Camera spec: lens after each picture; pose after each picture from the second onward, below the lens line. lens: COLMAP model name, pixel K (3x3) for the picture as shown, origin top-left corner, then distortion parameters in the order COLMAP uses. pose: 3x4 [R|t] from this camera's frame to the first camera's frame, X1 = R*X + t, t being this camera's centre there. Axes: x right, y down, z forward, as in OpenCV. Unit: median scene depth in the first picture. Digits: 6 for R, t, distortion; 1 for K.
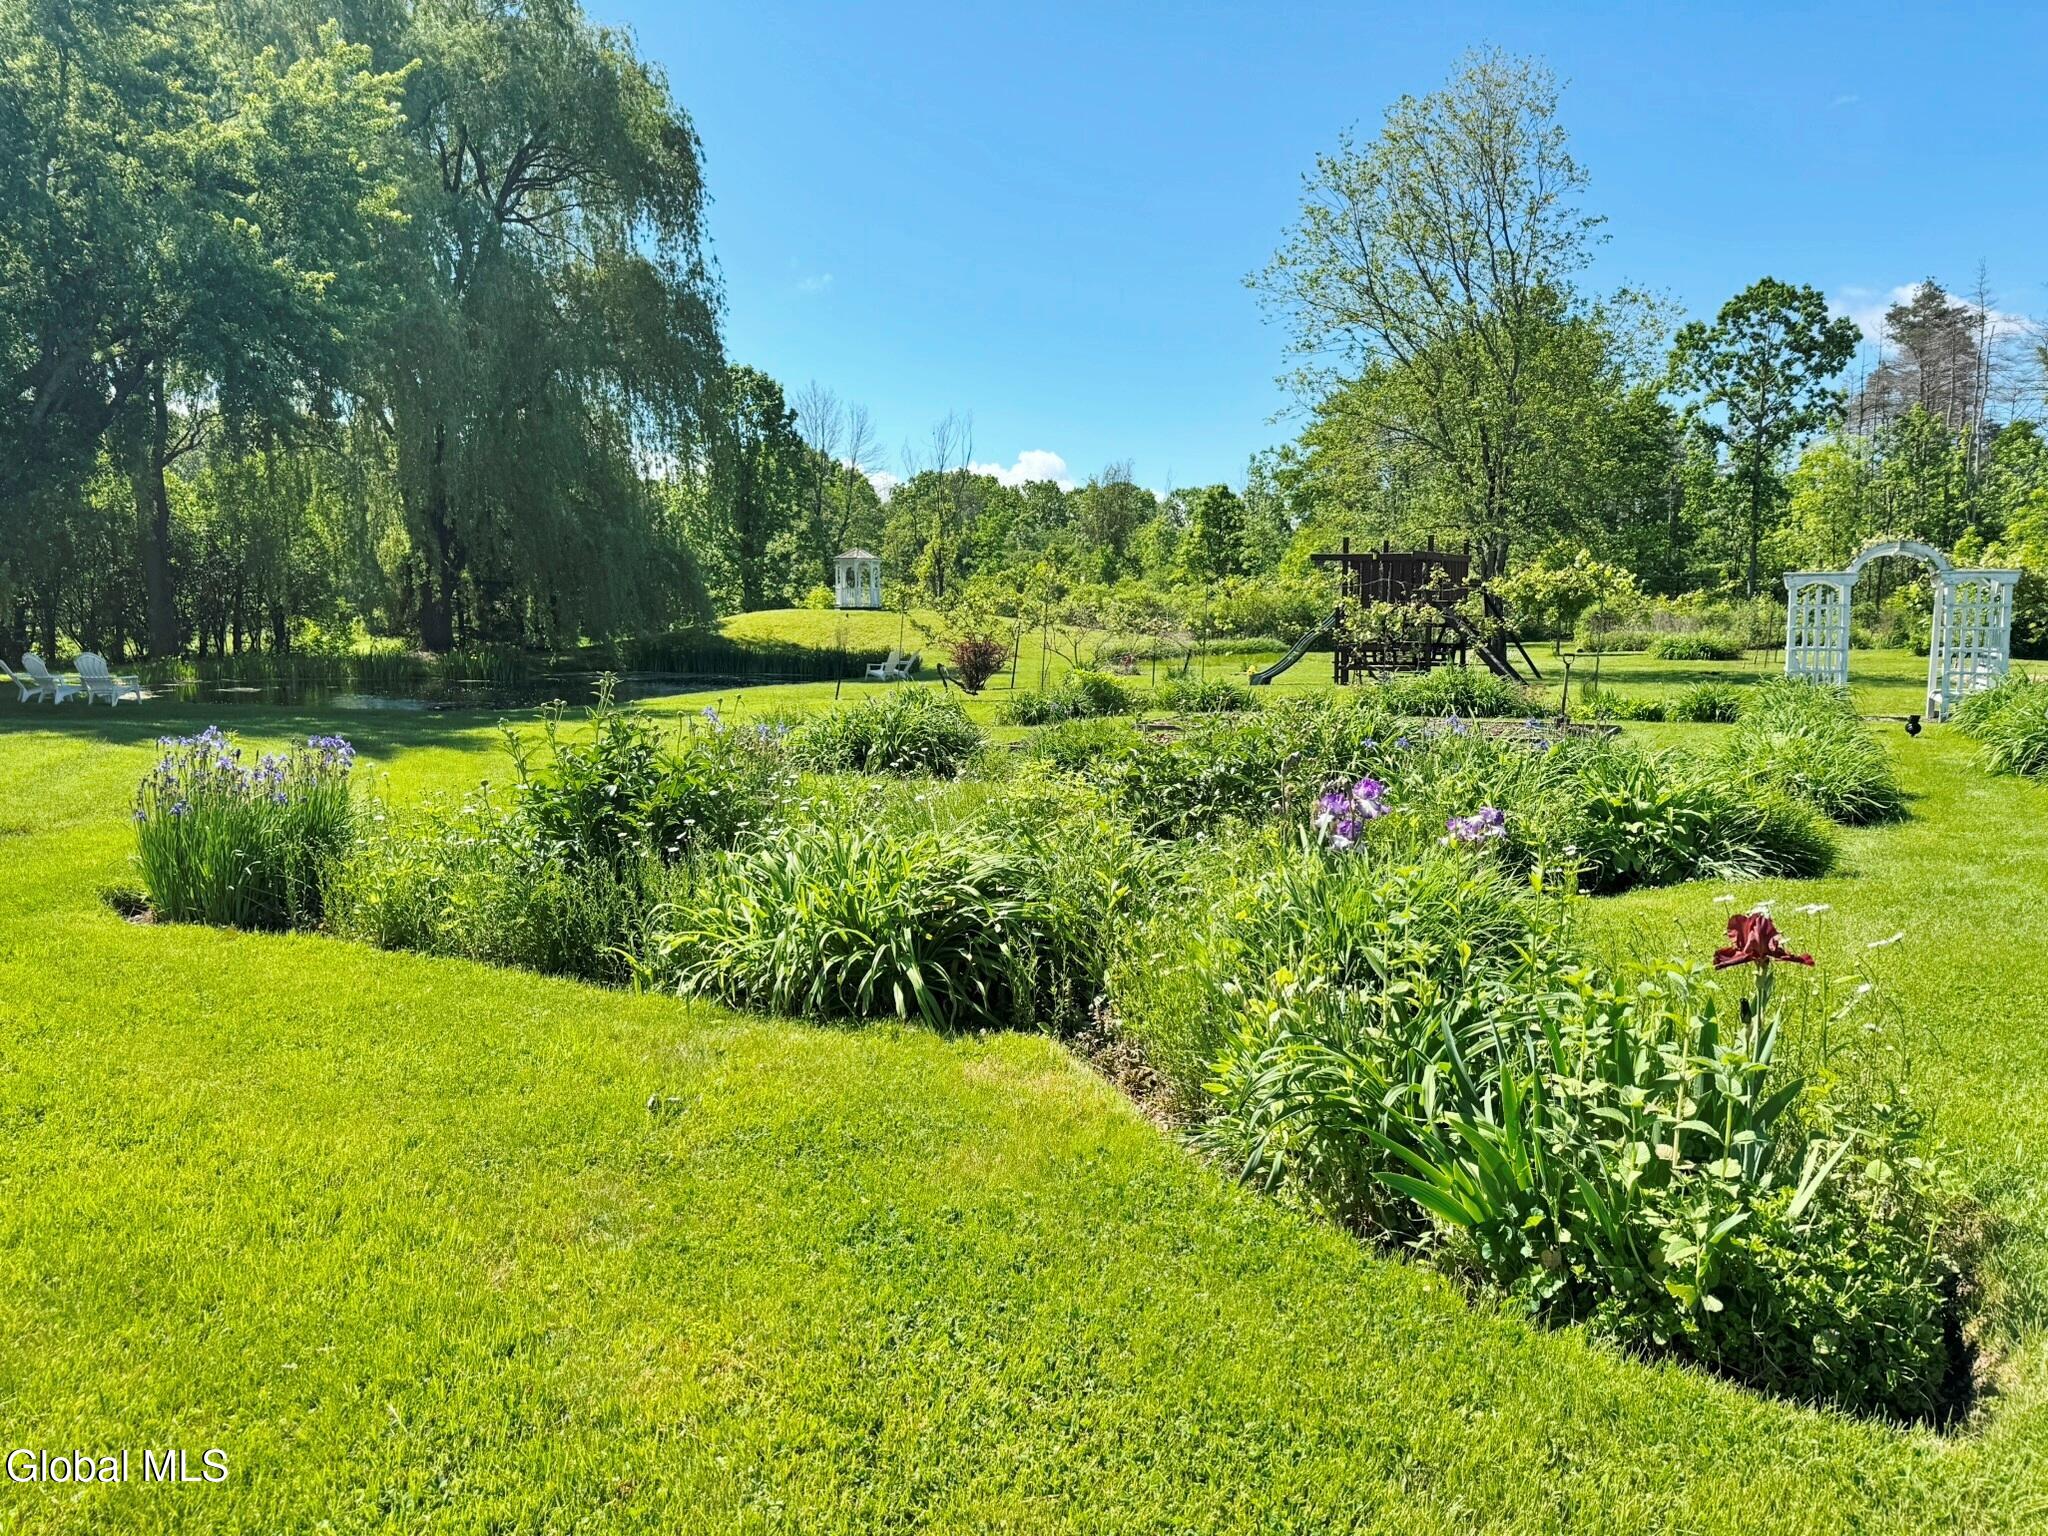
lens RADIAL K [[1435.0, 0, 1028.9], [0, 1435.0, 777.4], [0, 0, 1]] dist [0.087363, -0.101422]
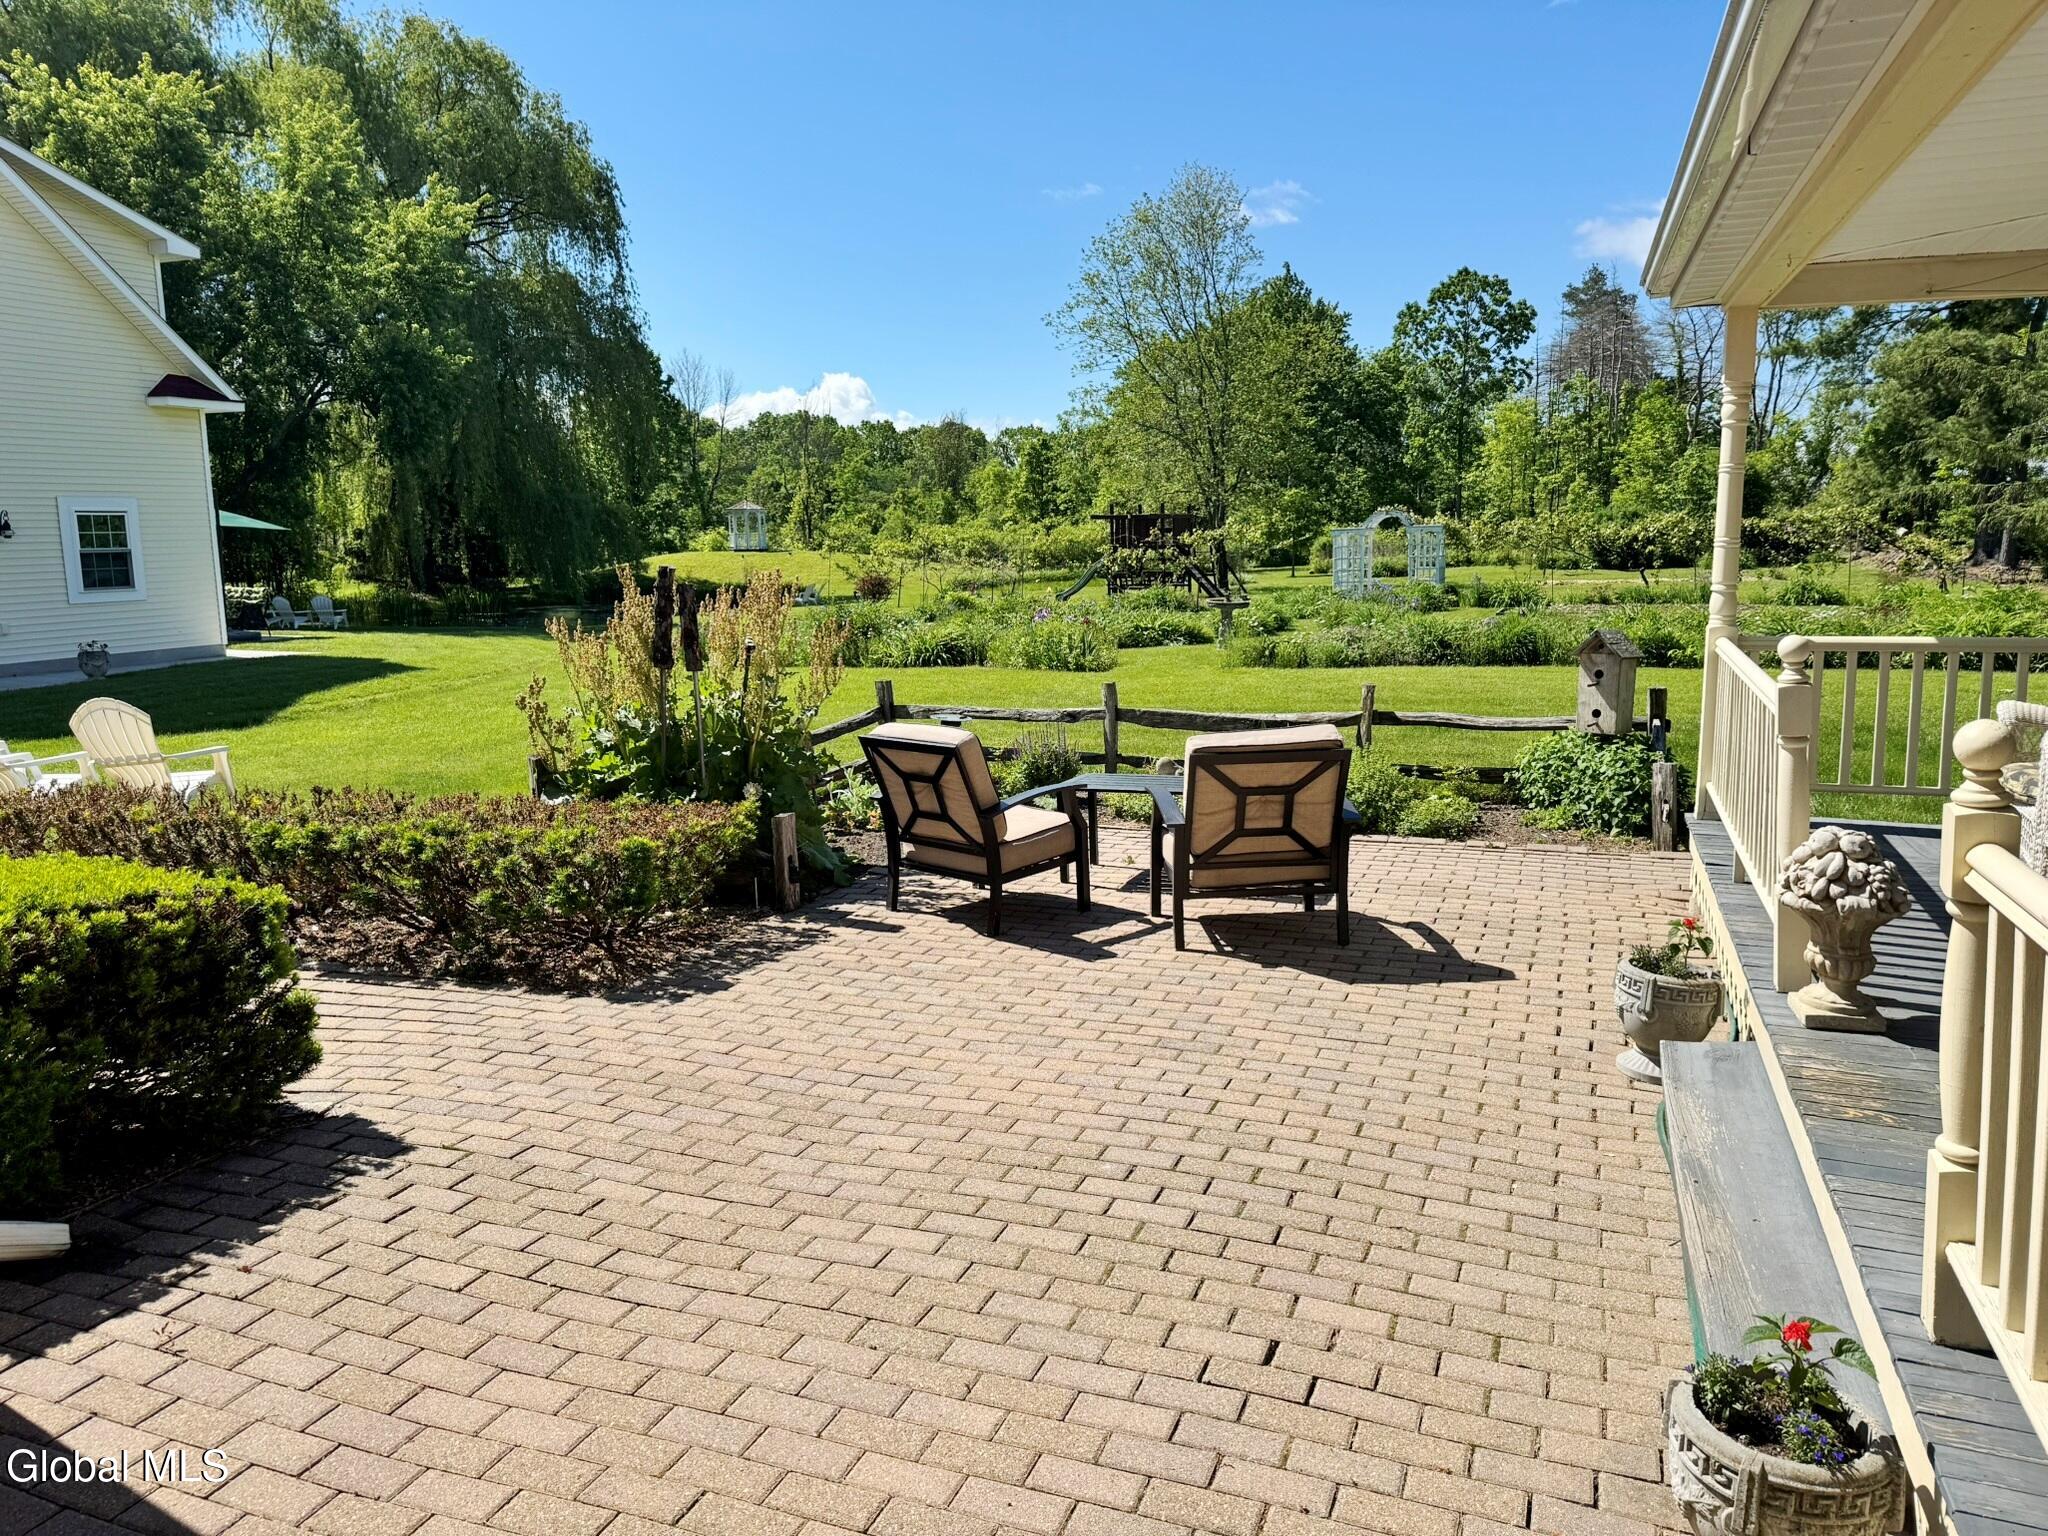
lens RADIAL K [[1435.0, 0, 1028.9], [0, 1435.0, 777.4], [0, 0, 1]] dist [0.087363, -0.101422]
pose [[0.993237, -0.039917, 0.109028, -0.019567], [0.034633, 0.998152, 0.049933, 0.018695], [-0.110820, -0.045819, 0.992784, -0.211828]]
